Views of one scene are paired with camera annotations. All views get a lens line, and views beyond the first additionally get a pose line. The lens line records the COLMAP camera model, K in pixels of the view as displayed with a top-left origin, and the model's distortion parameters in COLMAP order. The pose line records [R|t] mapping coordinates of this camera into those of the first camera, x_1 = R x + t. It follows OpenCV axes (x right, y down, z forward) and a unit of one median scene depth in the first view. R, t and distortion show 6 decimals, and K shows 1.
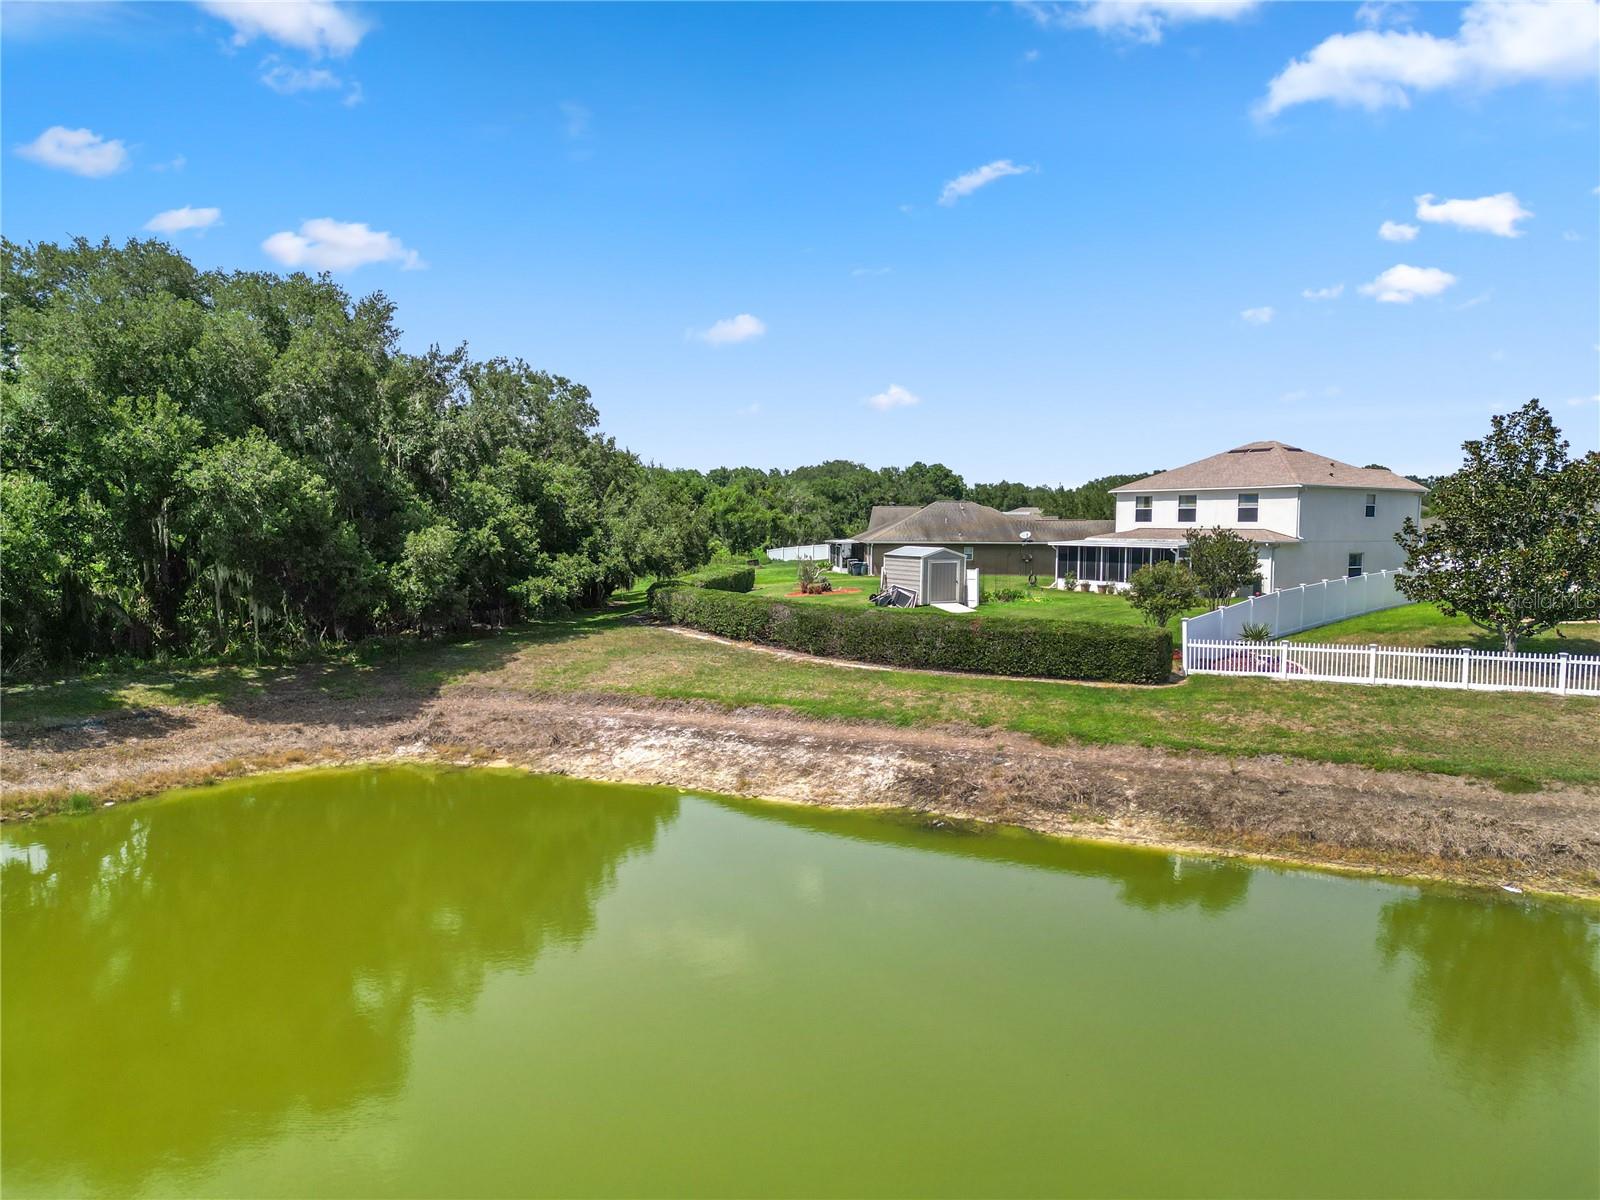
lens RADIAL K [[1116.5, 0, 800.0], [0, 1116.5, 600.0], [0, 0, 1]] dist [0.077152, -0.075320]
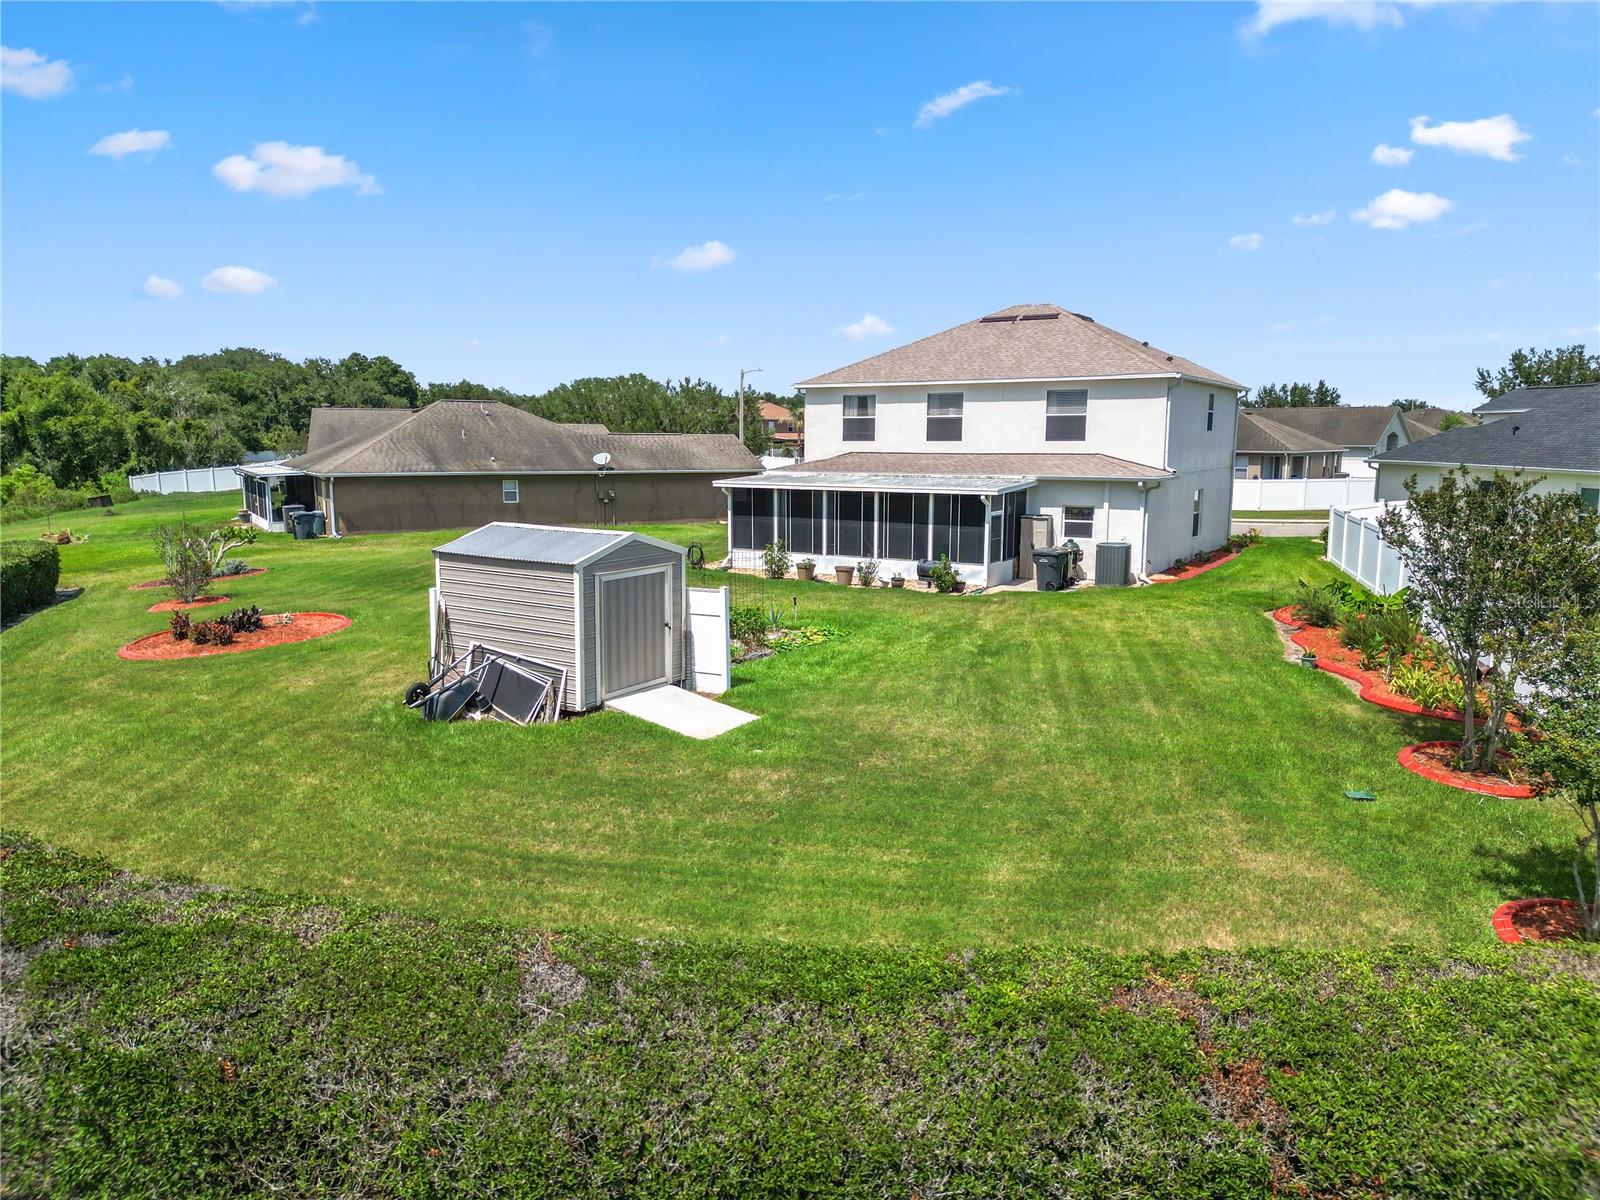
lens RADIAL K [[1116.5, 0, 800.0], [0, 1116.5, 600.0], [0, 0, 1]] dist [0.077152, -0.075320]
pose [[0.885491, -0.072446, 0.458975, 0.006906], [0.034277, 0.995264, 0.090965, -0.023181], [-0.463391, -0.064816, 0.883780, 0.282347]]
